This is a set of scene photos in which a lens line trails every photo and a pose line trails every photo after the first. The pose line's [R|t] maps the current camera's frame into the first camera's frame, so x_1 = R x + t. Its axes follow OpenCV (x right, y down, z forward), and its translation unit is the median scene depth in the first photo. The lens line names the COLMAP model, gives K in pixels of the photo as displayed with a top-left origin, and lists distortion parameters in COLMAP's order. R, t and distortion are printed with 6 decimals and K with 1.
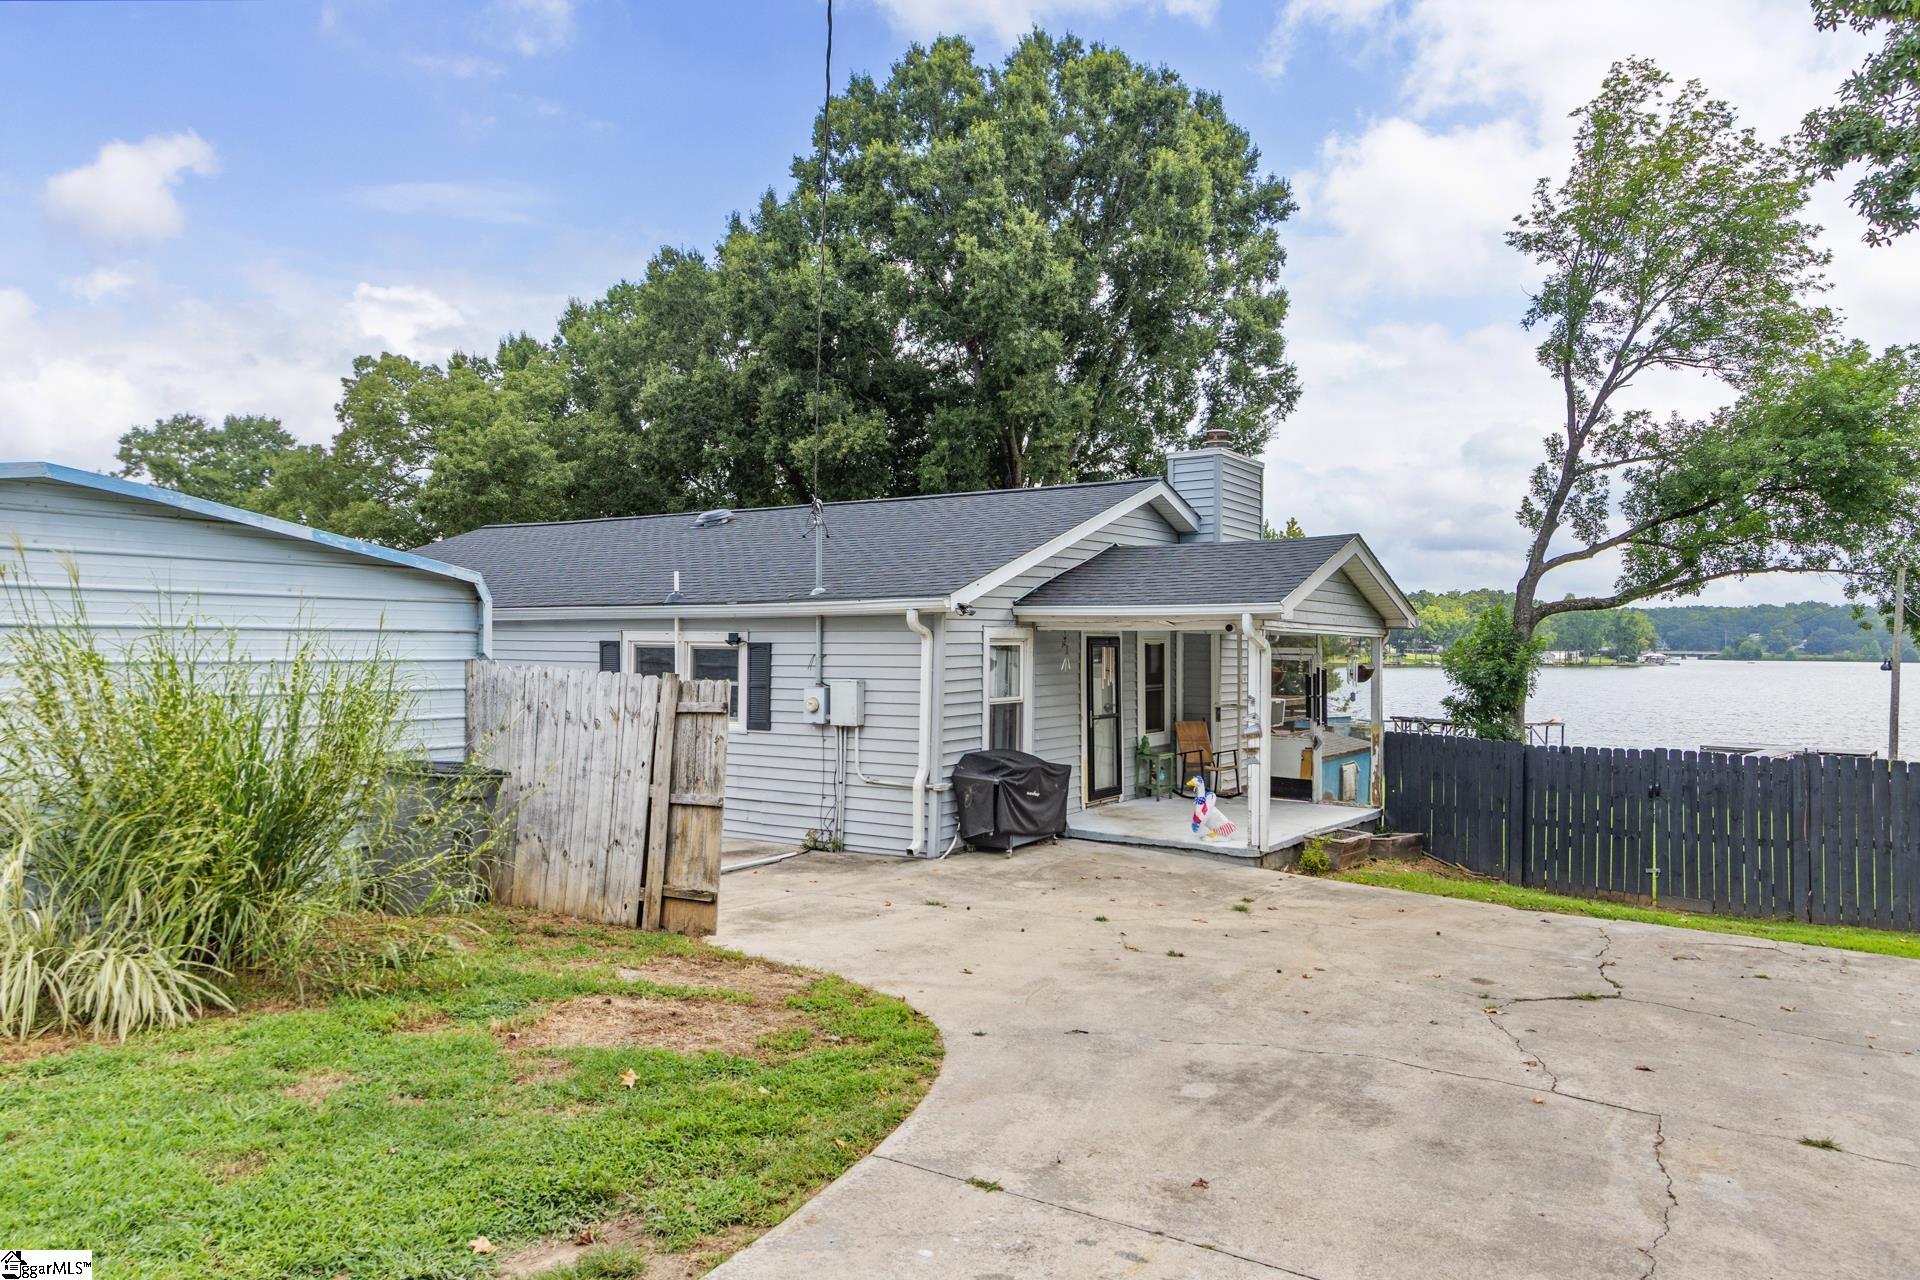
lens RADIAL K [[1278.7, 0, 961.8], [0, 1278.7, 639.3], [0, 0, 1]] dist [0.010616, -0.013573]
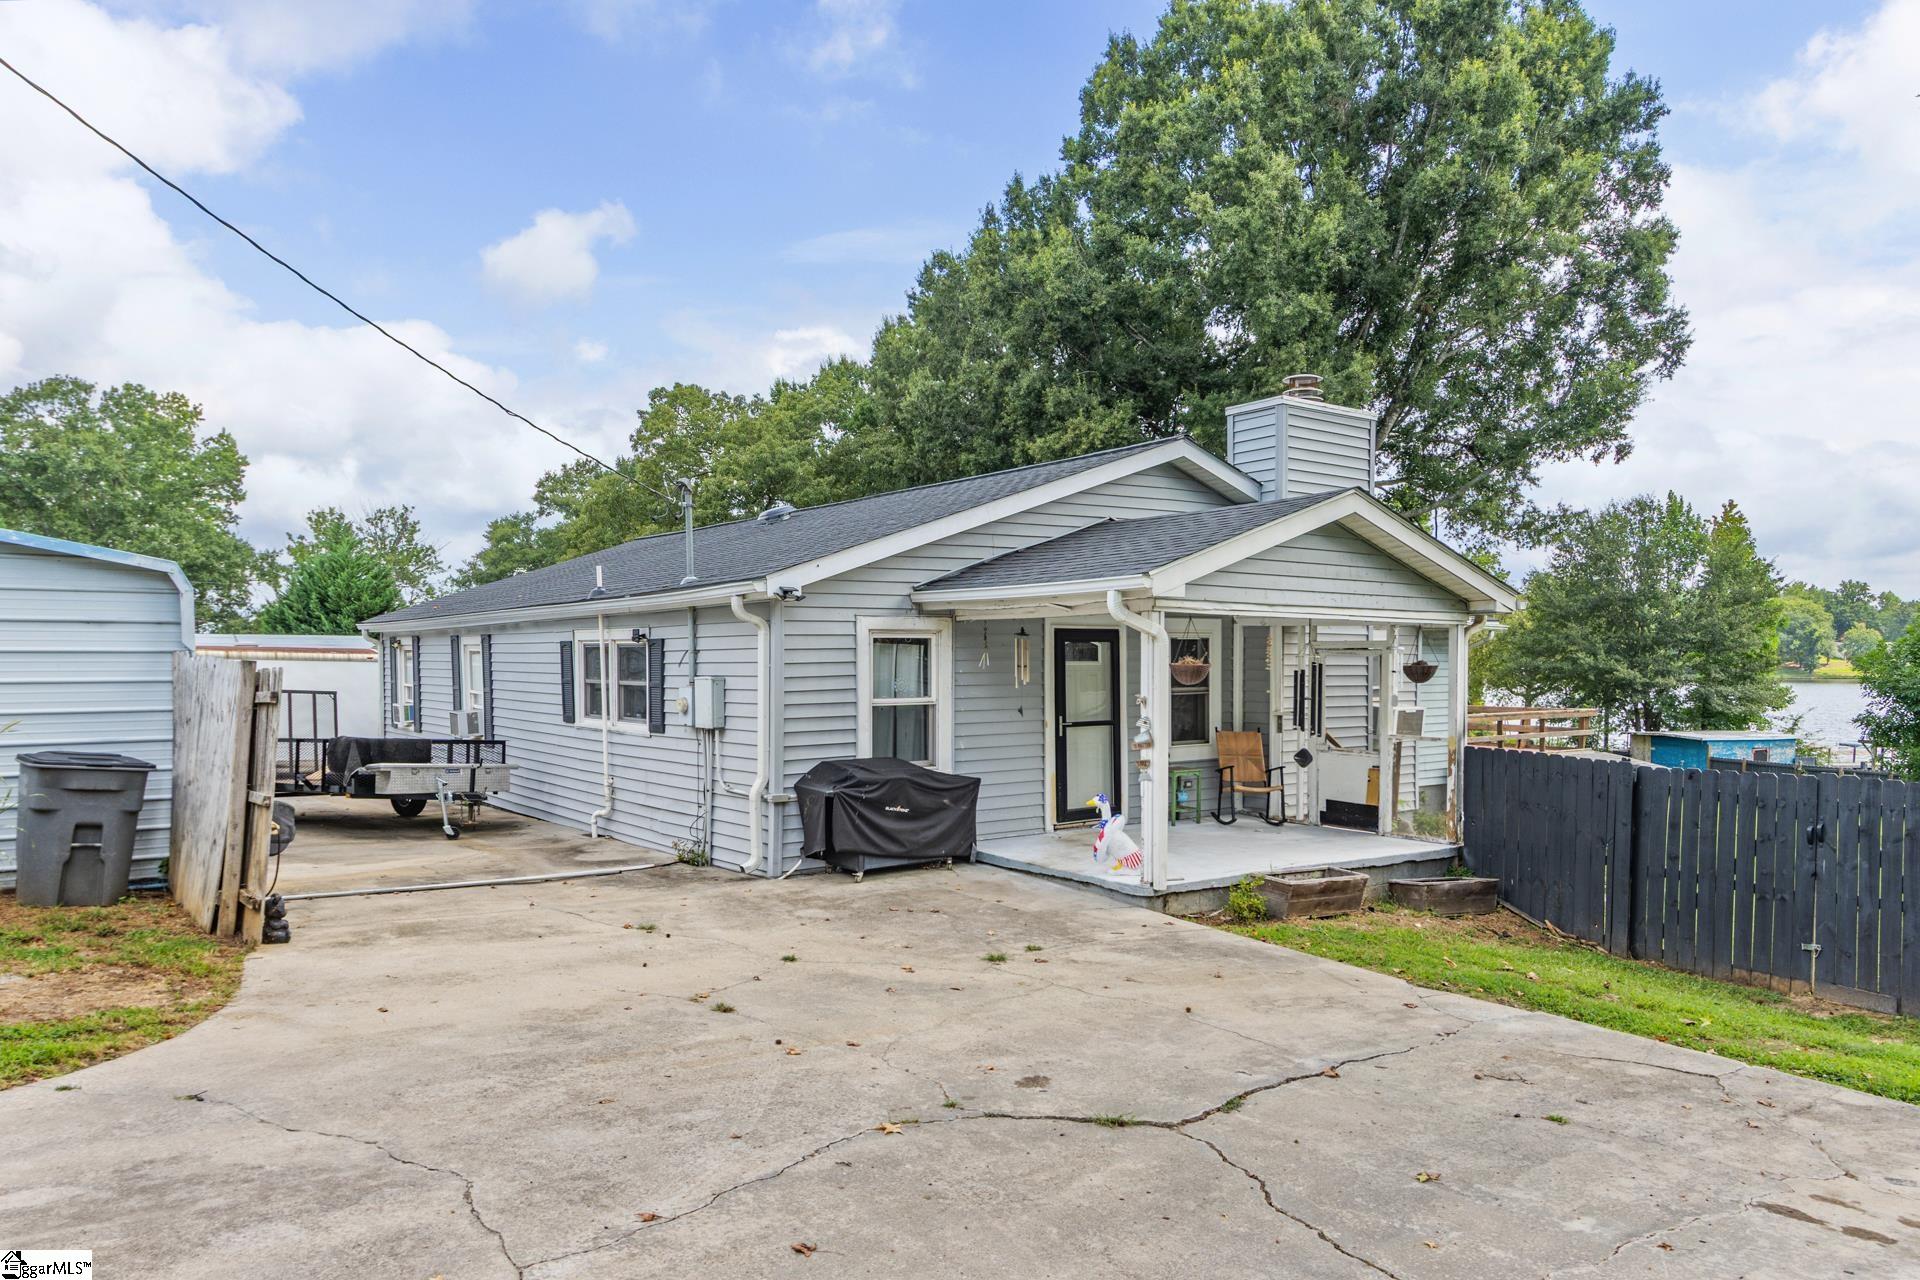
lens RADIAL K [[1278.7, 0, 965.2], [0, 1278.7, 724.9], [0, 0, 1]] dist [0.010616, -0.013573]
pose [[0.939425, 0.007970, -0.342663, 0.290602], [0.009698, 0.998711, 0.049816, 0.016330], [0.342618, -0.050121, 0.938137, 0.158931]]
